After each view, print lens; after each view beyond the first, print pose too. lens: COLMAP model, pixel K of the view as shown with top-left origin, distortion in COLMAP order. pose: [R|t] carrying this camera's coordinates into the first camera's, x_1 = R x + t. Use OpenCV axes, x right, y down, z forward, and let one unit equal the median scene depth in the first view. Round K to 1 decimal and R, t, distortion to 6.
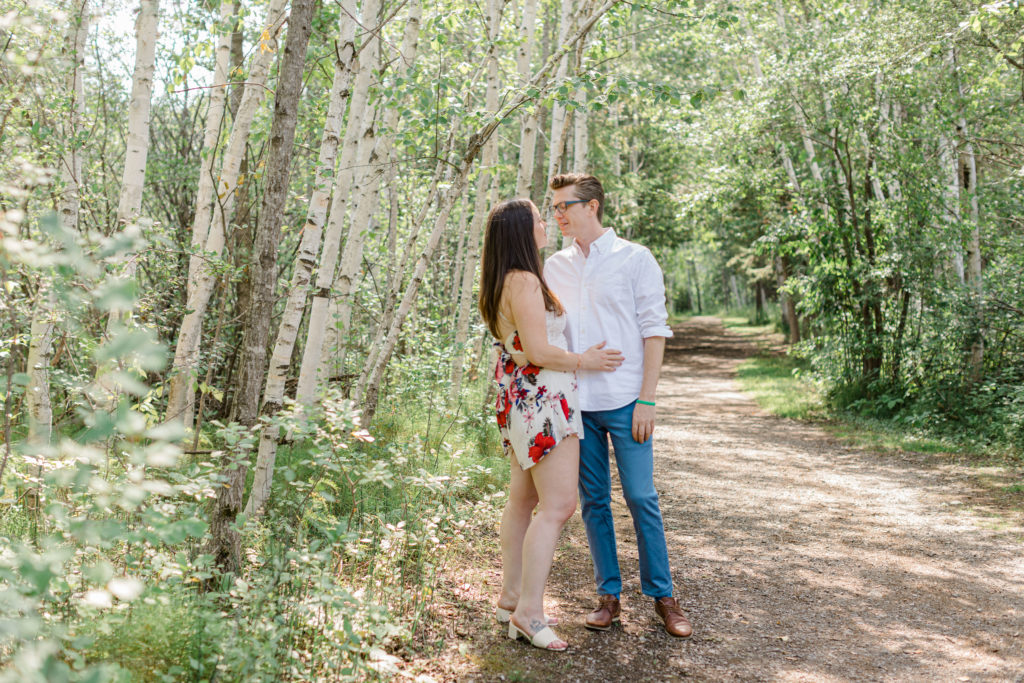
lens RADIAL K [[1469.4, 0, 508.6], [0, 1469.4, 336.8], [0, 0, 1]] dist [0.021963, 0.002210]
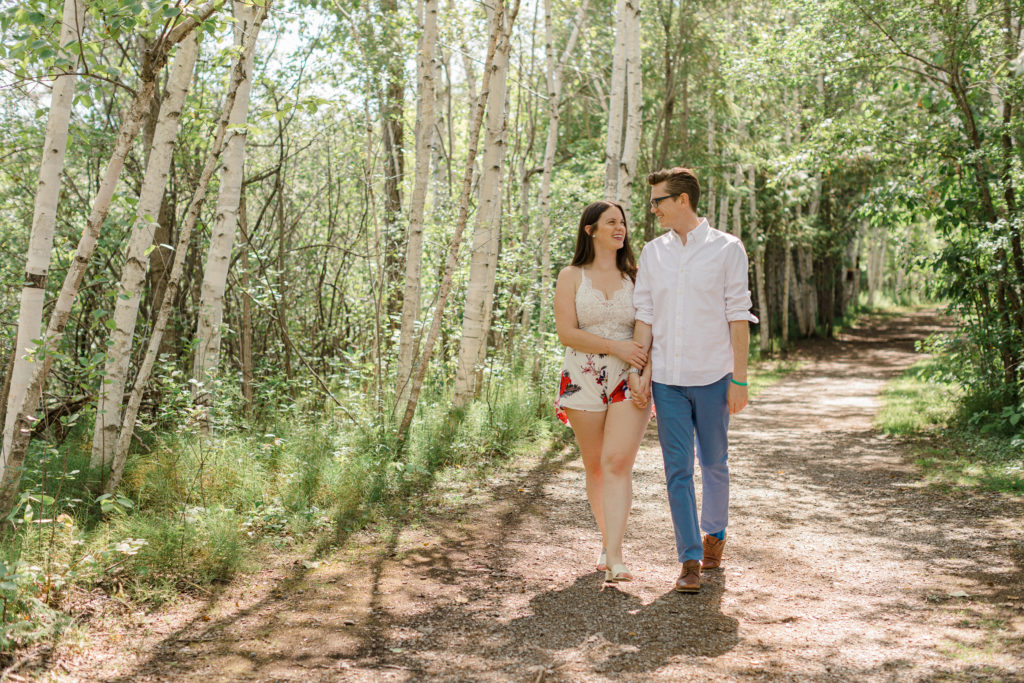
lens RADIAL K [[1469.4, 0, 508.6], [0, 1469.4, 336.8], [0, 0, 1]] dist [0.021963, 0.002210]
pose [[0.982470, -0.010674, -0.186116, 0.291179], [0.011761, 0.999920, 0.004737, -0.004683], [0.186051, -0.006843, 0.982516, 0.423859]]
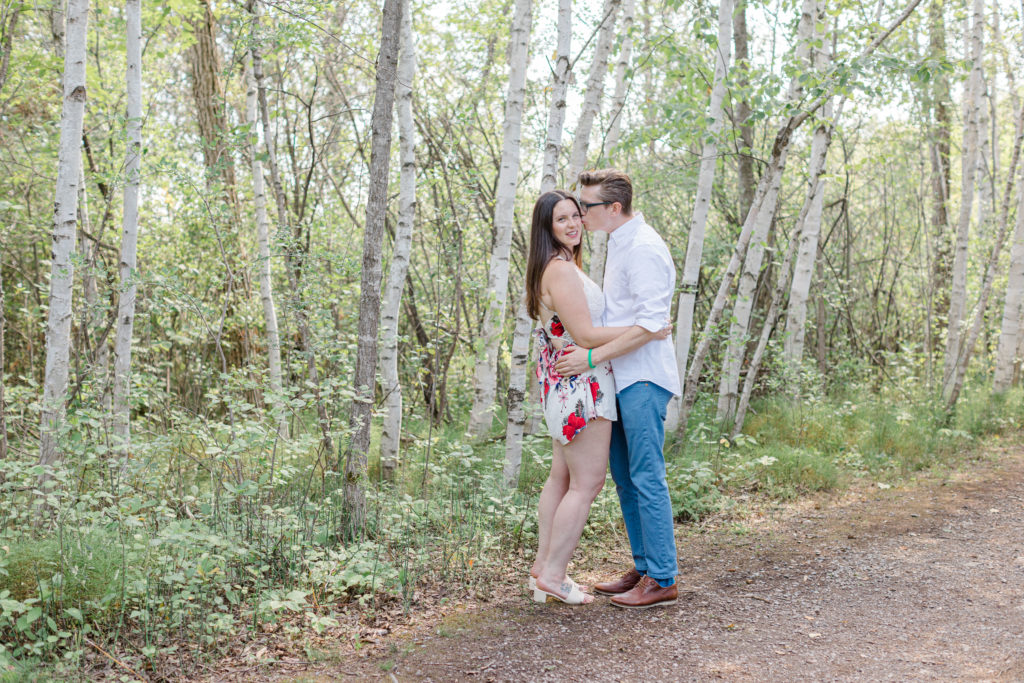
lens RADIAL K [[1469.4, 0, 508.6], [0, 1469.4, 336.8], [0, 0, 1]] dist [0.021963, 0.002210]
pose [[0.853459, -0.009205, -0.521079, 0.387062], [0.007633, 0.999958, -0.005162, 0.010184], [0.521104, 0.000428, 0.853493, 0.045450]]
